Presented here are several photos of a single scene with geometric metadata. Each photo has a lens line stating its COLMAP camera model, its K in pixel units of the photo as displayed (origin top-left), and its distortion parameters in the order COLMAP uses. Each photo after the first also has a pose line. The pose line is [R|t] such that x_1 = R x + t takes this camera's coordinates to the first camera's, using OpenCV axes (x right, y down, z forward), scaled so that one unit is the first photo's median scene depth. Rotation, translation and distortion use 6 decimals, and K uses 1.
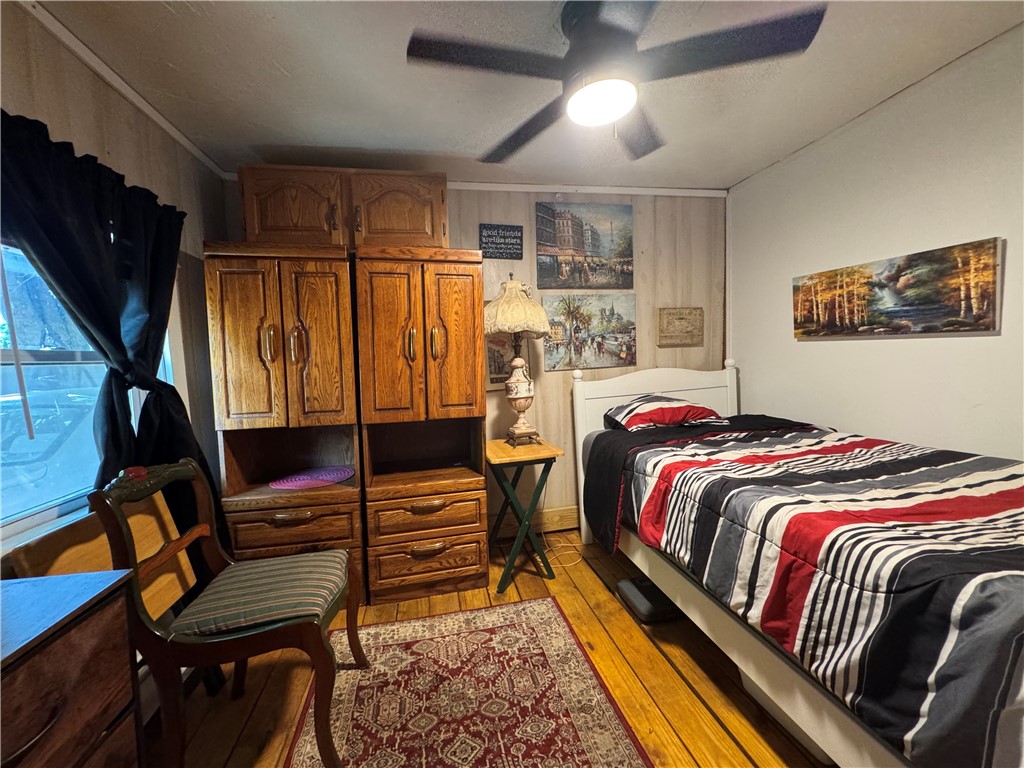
lens RADIAL K [[411.4, 0, 512.0], [0, 411.4, 384.0], [0, 0, 1]] dist [-0.002505, -0.000211]
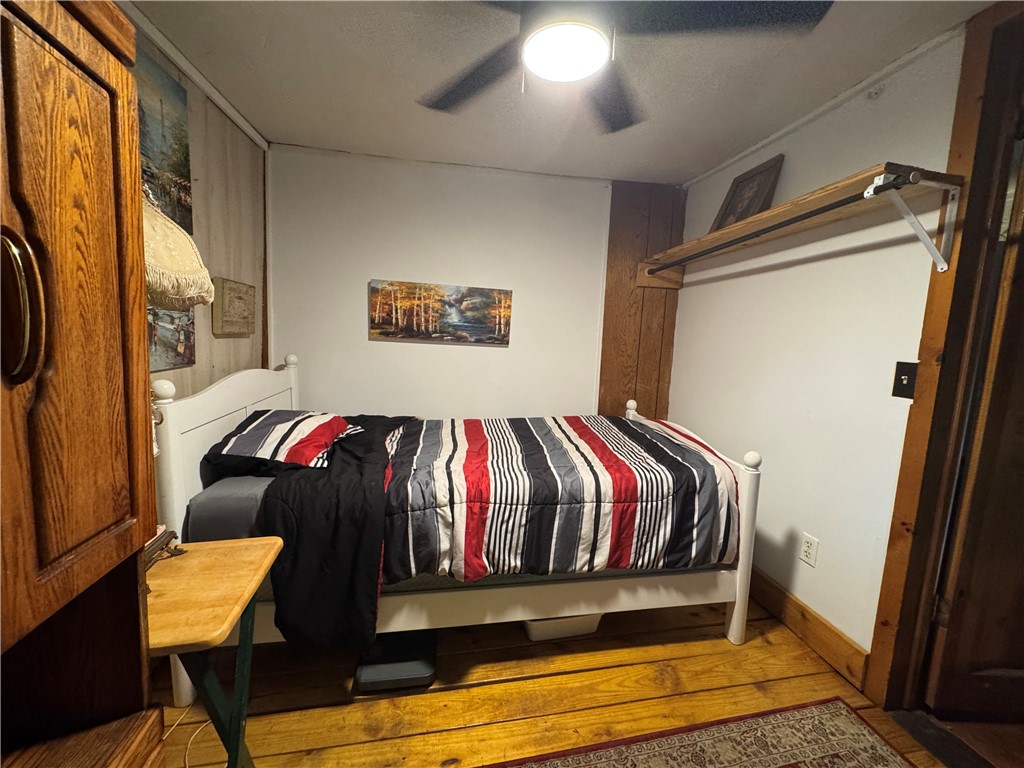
lens RADIAL K [[411.4, 0, 512.0], [0, 411.4, 384.0], [0, 0, 1]] dist [-0.002505, -0.000211]
pose [[0.016568, -0.071350, 0.997314, -0.420183], [0.028011, 0.997092, 0.070868, -0.068564], [-0.999470, 0.026762, 0.018519, 0.742524]]
